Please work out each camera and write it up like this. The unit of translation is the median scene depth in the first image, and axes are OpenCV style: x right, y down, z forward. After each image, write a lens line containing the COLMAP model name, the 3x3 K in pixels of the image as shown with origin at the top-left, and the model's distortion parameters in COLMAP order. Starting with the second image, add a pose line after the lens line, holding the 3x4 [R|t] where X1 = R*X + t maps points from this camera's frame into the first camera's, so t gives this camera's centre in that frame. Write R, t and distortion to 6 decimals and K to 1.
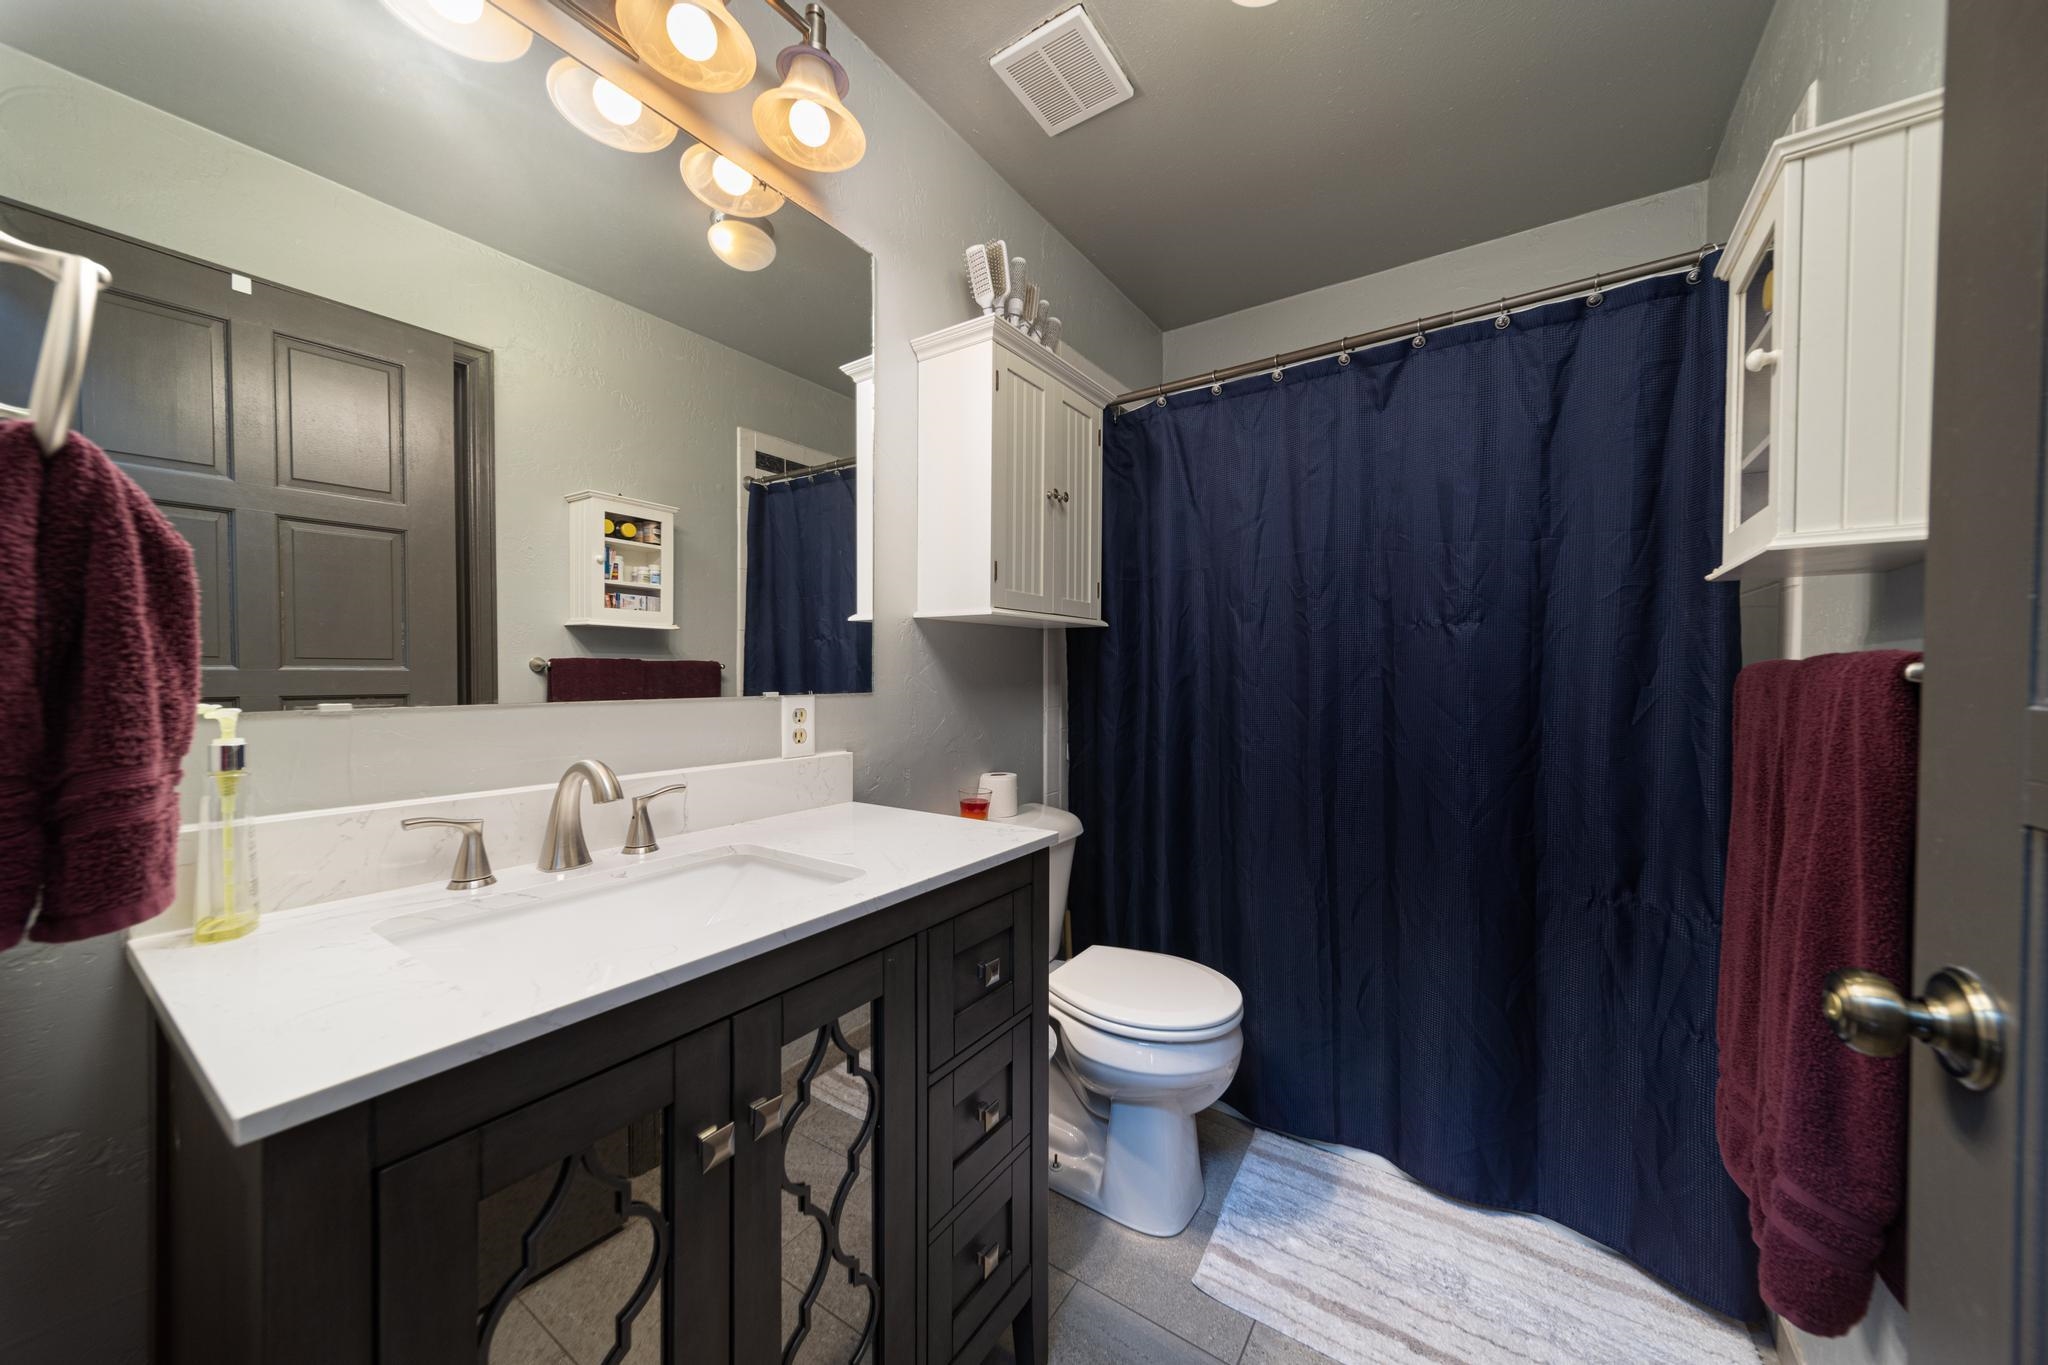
lens RADIAL K [[707.8, 0, 1023.6], [0, 707.8, 683.9], [0, 0, 1]] dist [0.006193, -0.000060]
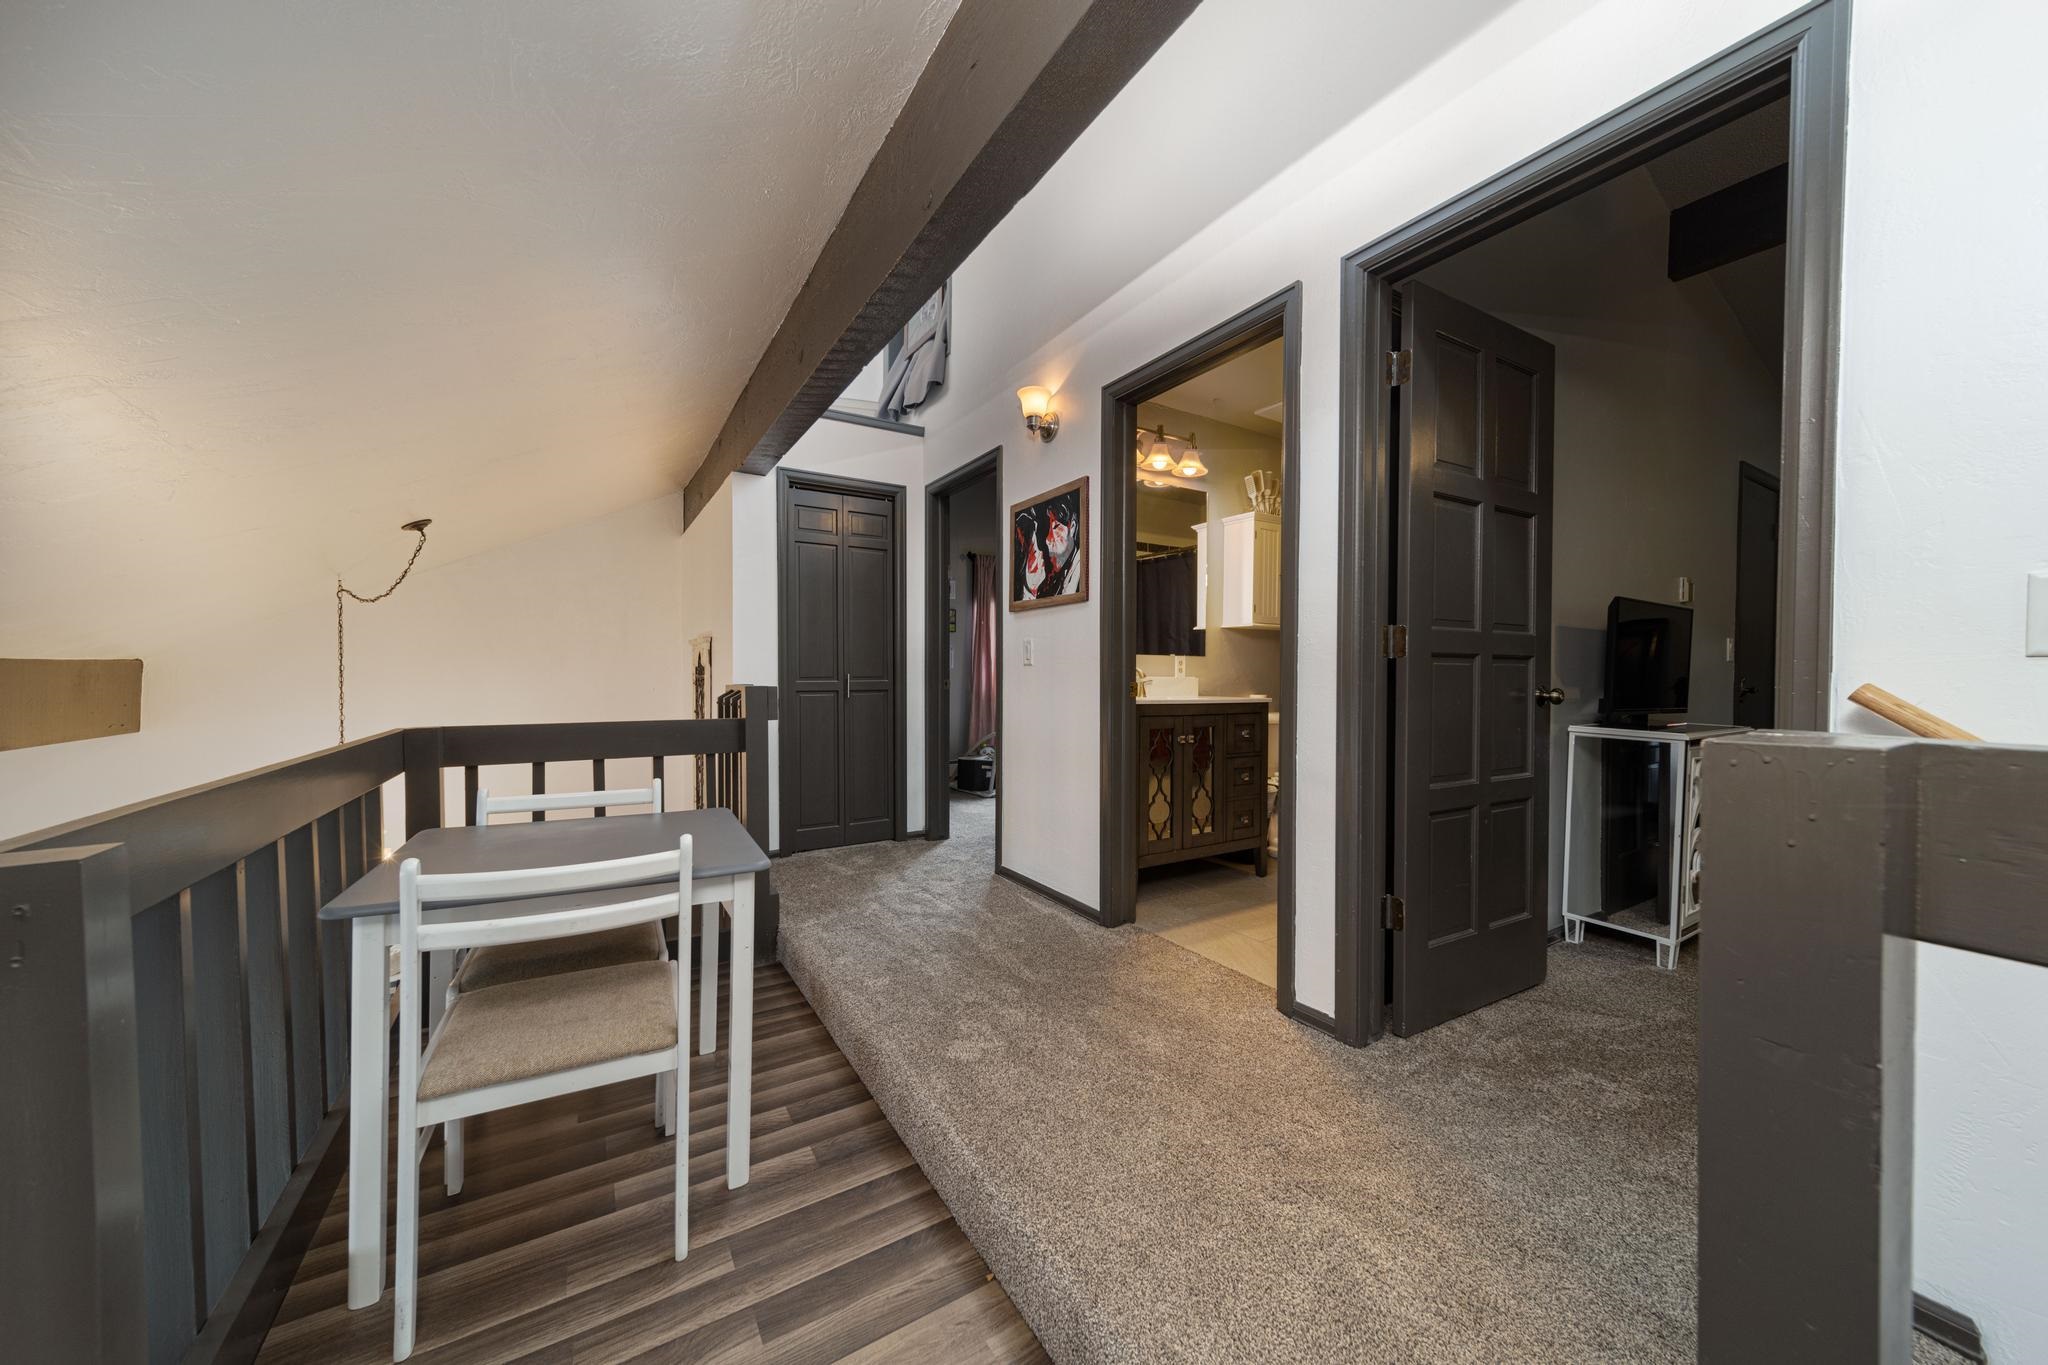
lens RADIAL K [[707.8, 0, 1023.6], [0, 707.8, 683.9], [0, 0, 1]] dist [0.006193, -0.000060]
pose [[0.914797, 0.002145, -0.403908, 0.228342], [-0.008735, 0.999857, -0.014475, 0.156804], [0.403820, 0.016770, 0.914685, -1.659542]]
